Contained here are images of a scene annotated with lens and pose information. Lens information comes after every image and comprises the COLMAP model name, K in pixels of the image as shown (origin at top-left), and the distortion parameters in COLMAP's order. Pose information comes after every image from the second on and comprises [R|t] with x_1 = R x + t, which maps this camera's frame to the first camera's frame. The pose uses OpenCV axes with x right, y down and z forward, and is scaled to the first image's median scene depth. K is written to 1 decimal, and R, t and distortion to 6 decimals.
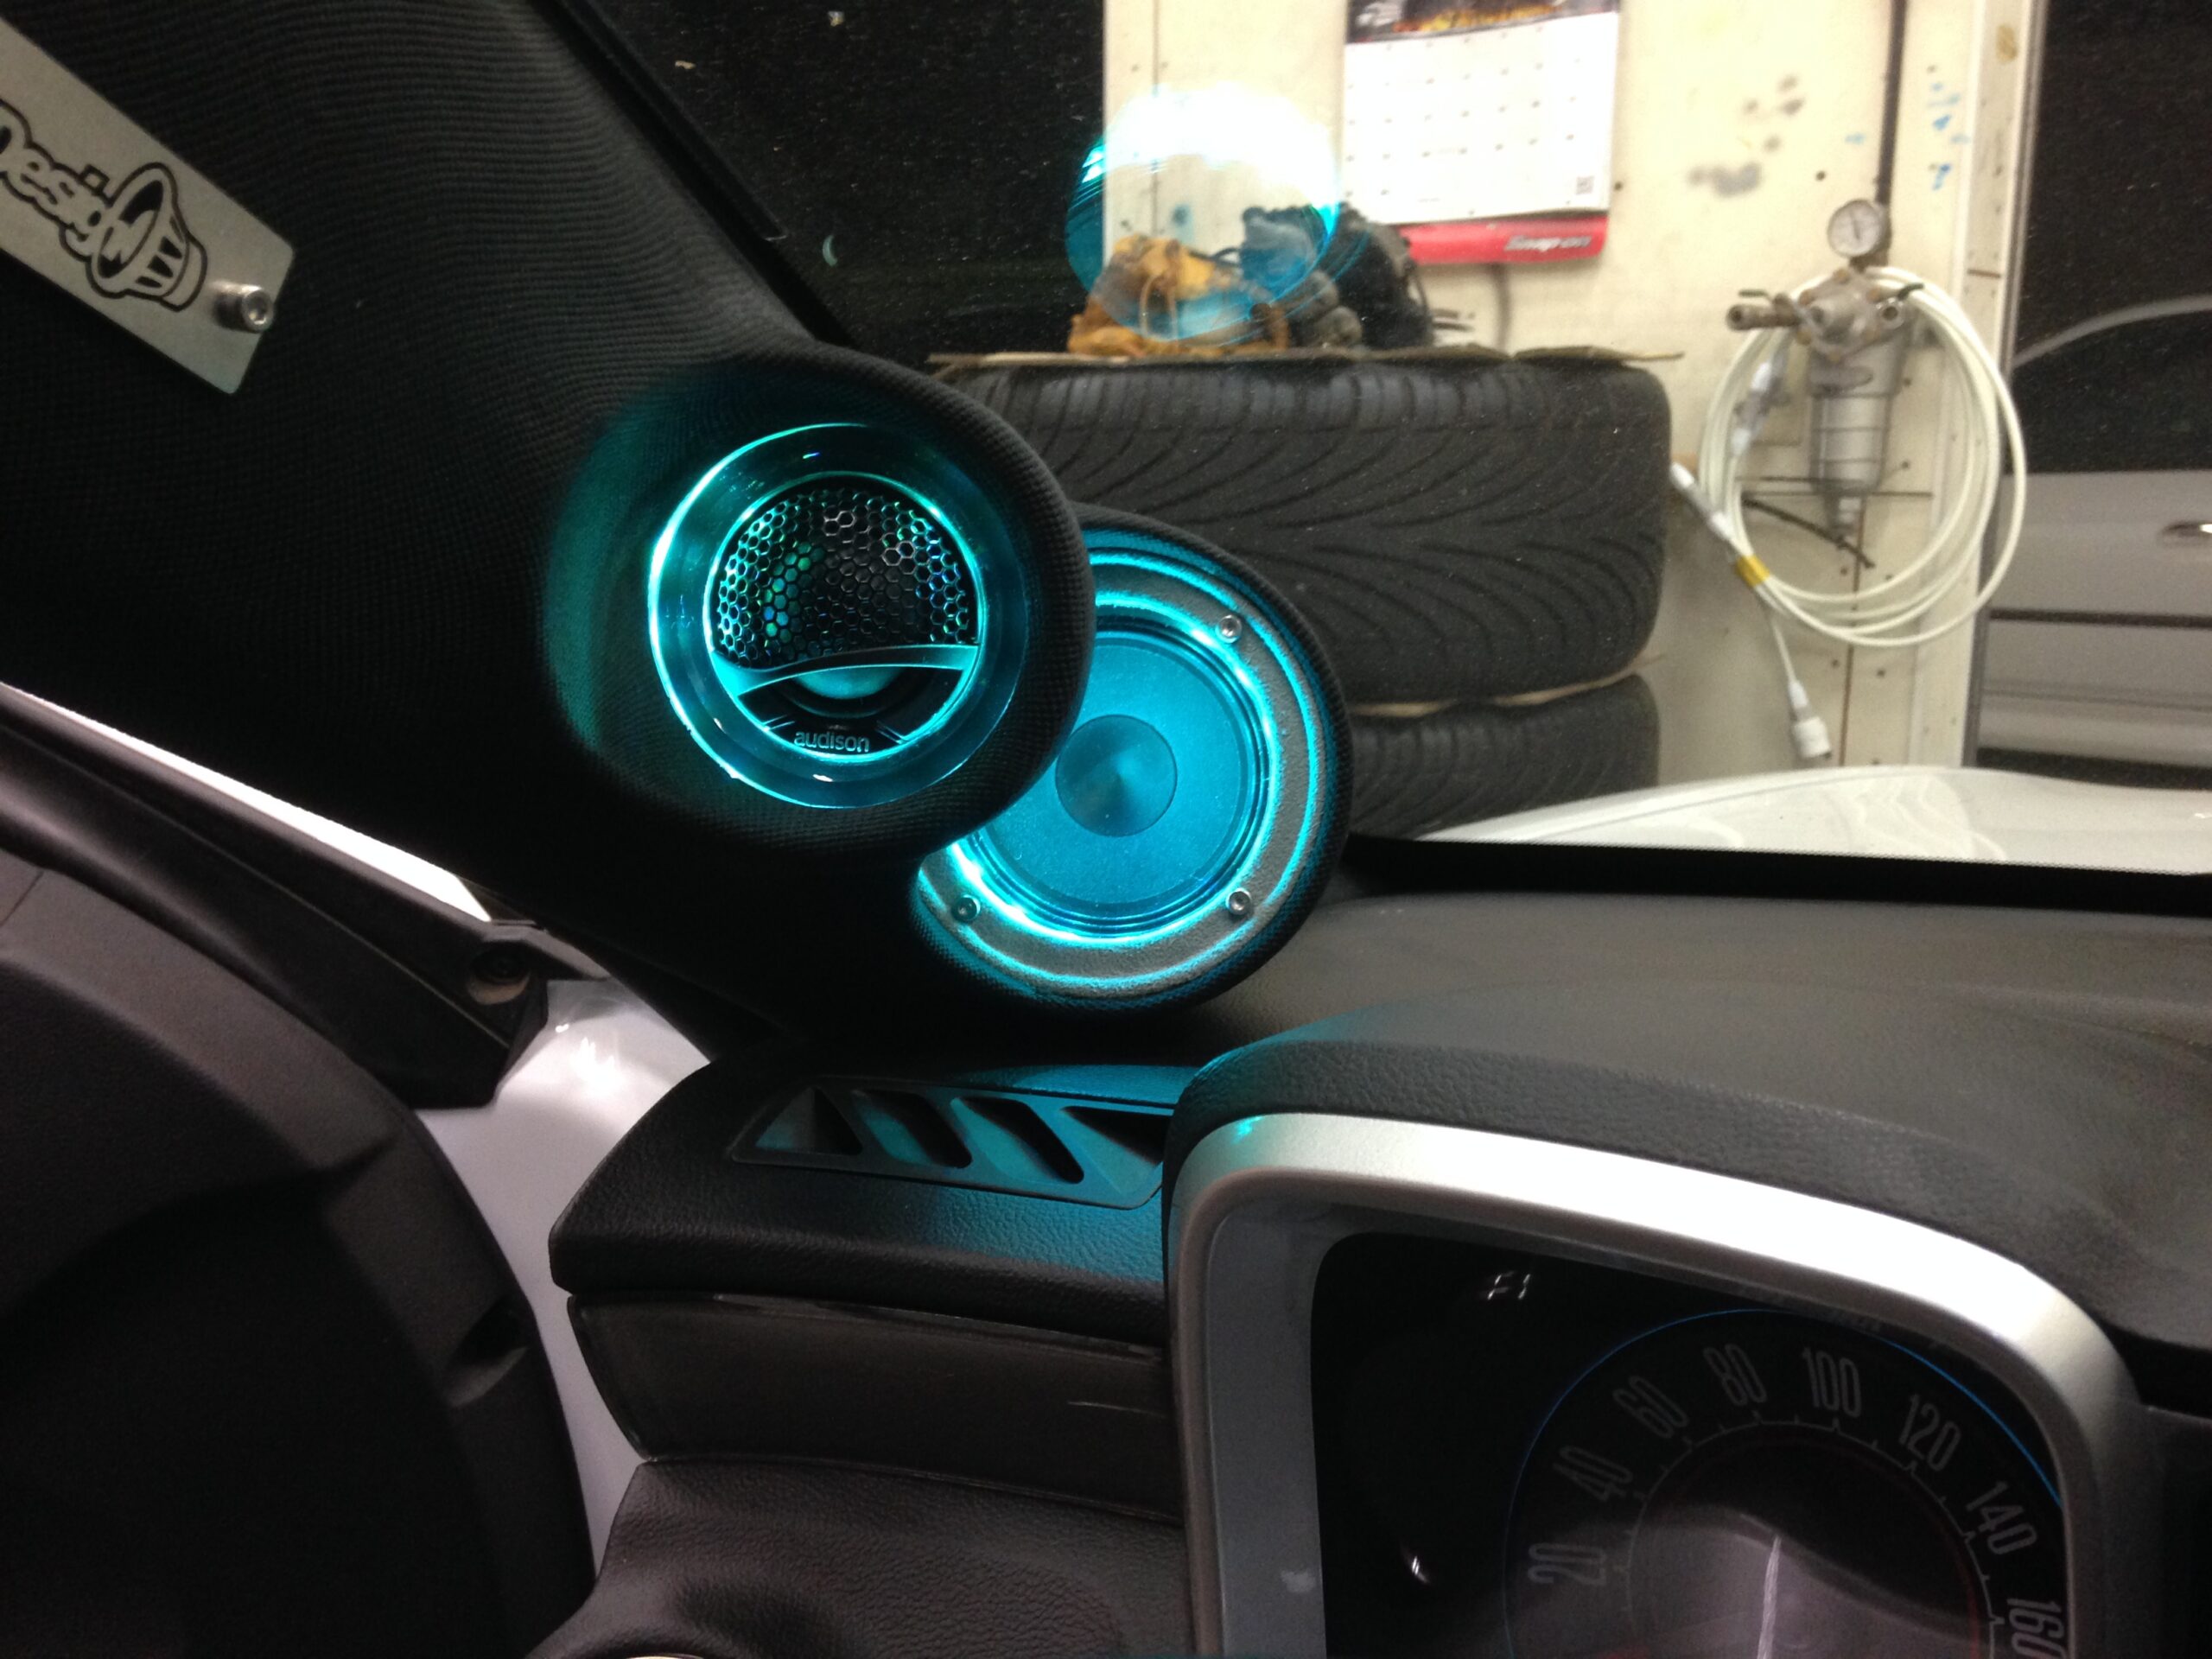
lens RADIAL K [[2063.7, 0, 1106.0], [0, 2063.7, 829.5], [0, 0, 1]] dist [0.156832, -0.307787]
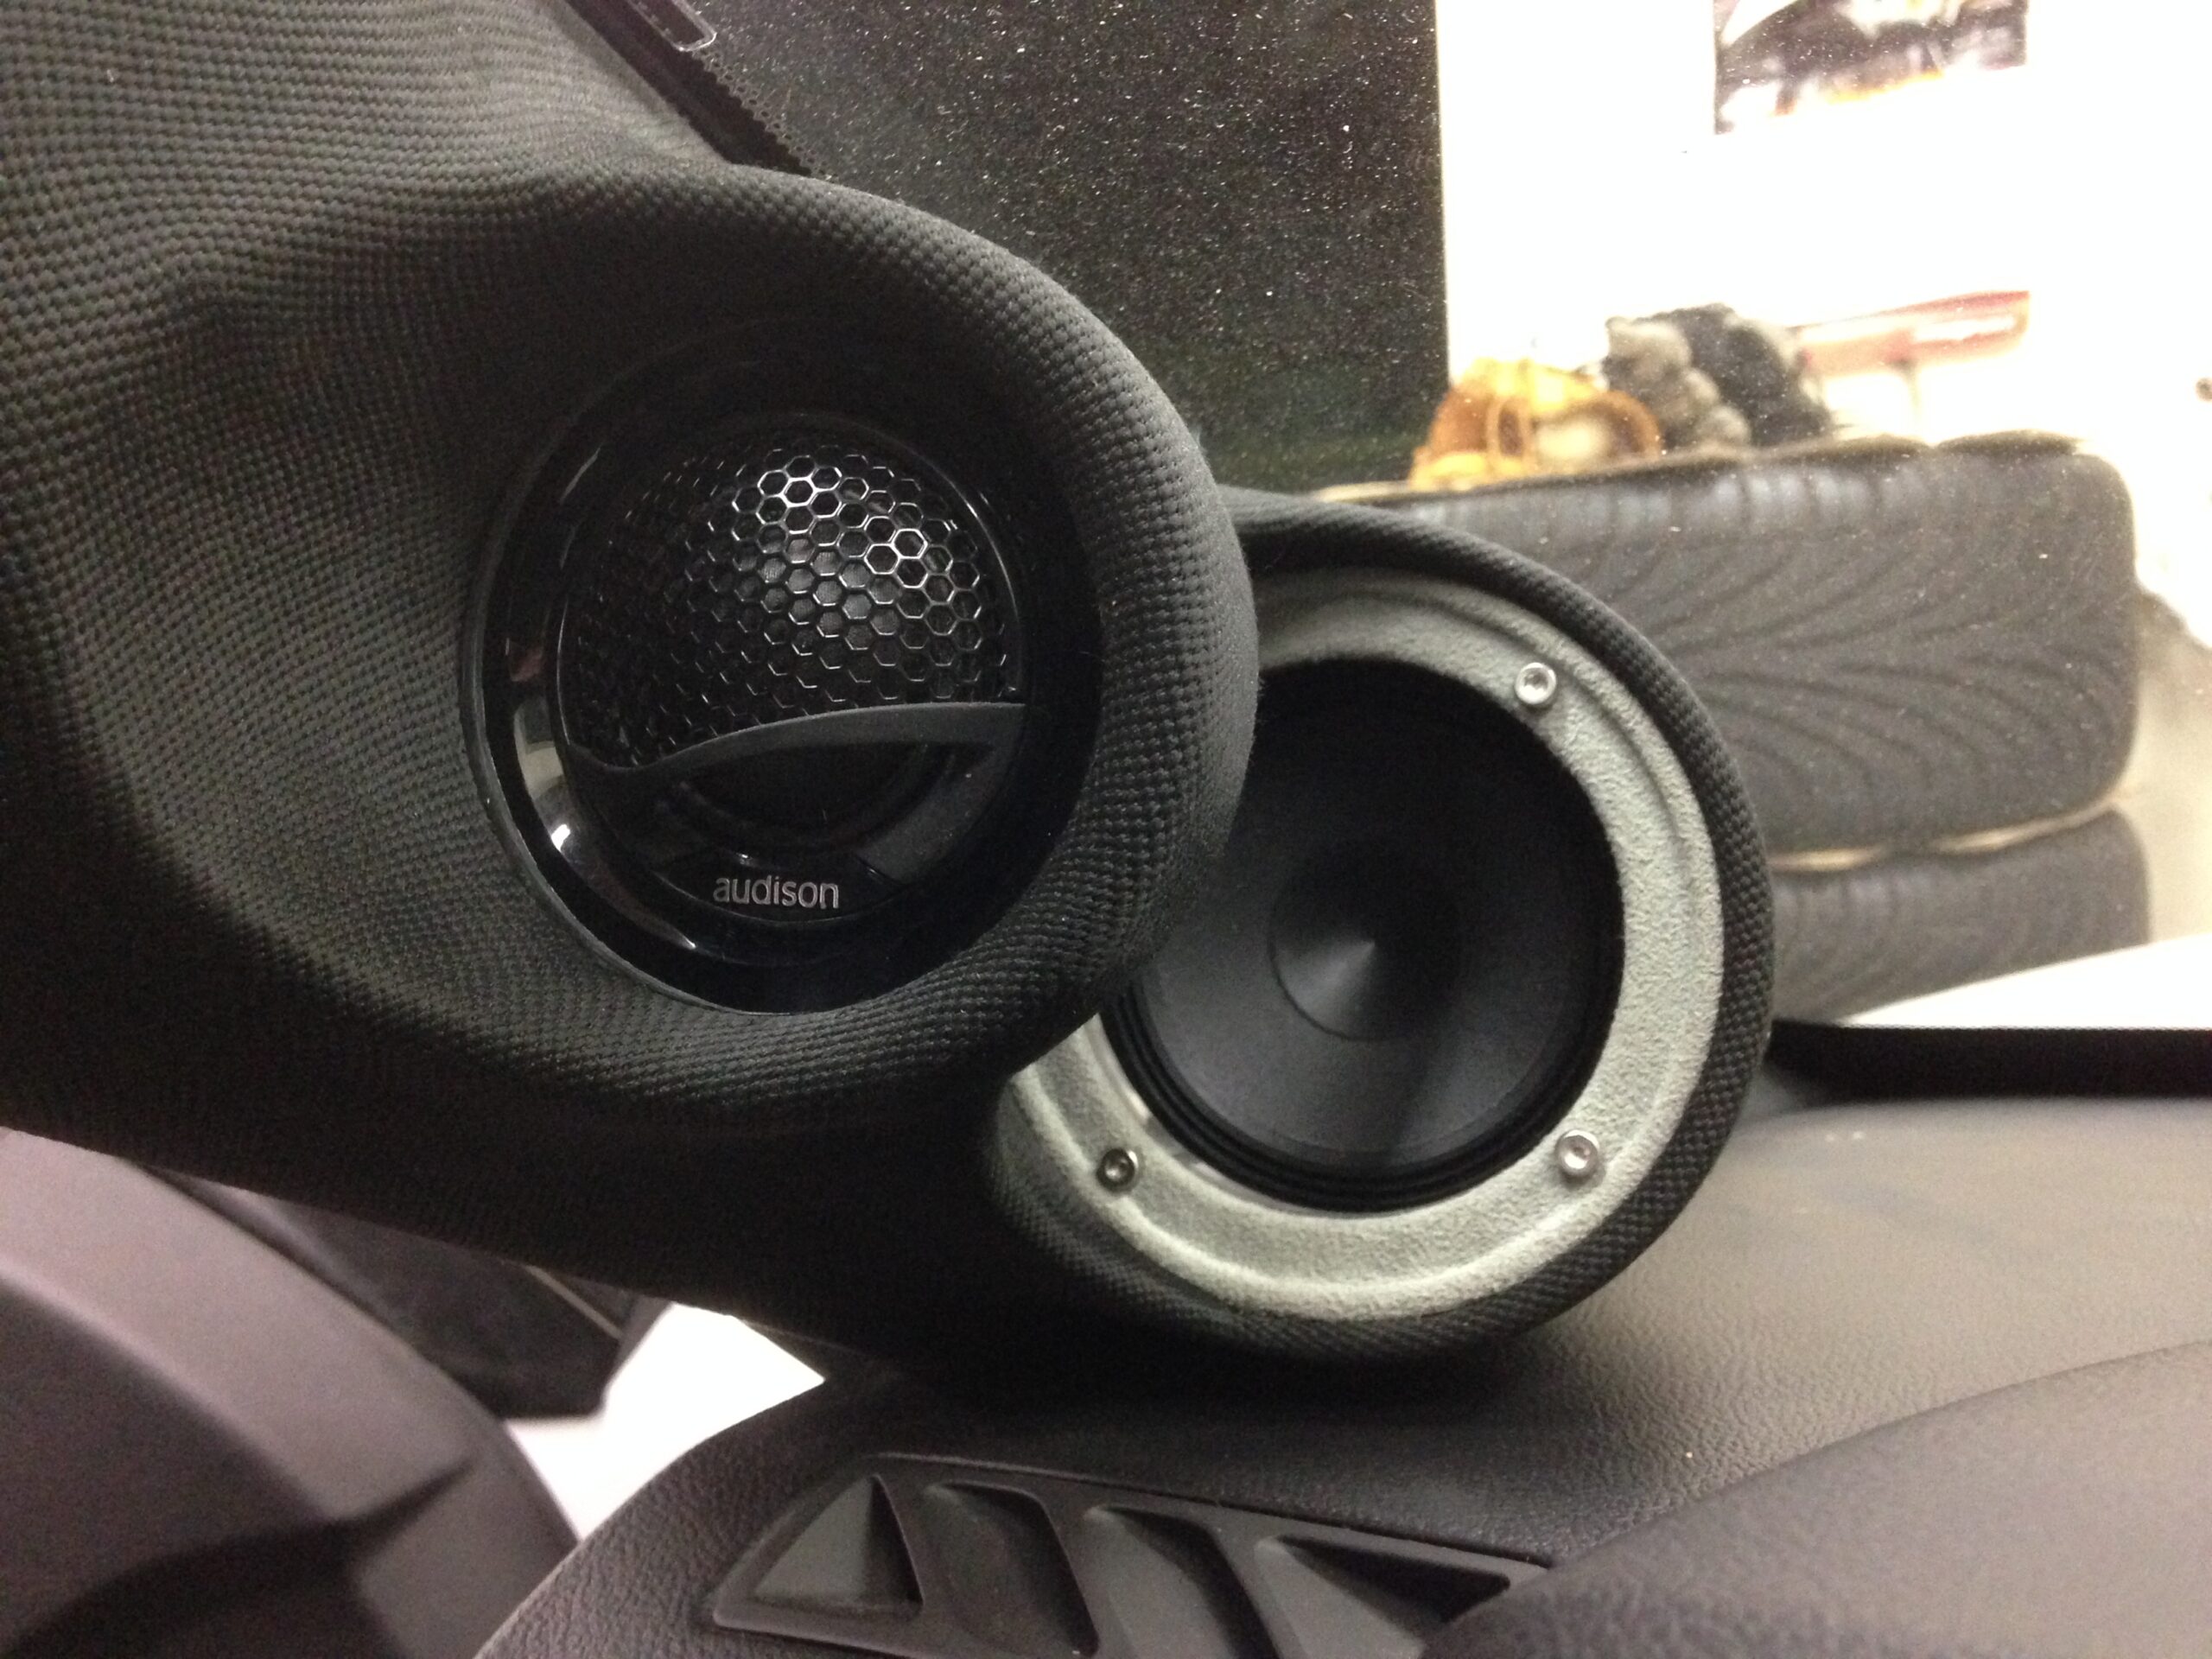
lens RADIAL K [[2063.7, 0, 1106.0], [0, 2063.7, 829.5], [0, 0, 1]] dist [0.156832, -0.307787]
pose [[0.982022, -0.045041, -0.183314, 0.044452], [0.028761, 0.995479, -0.090521, -0.005743], [0.186562, 0.083621, 0.978878, 0.385945]]
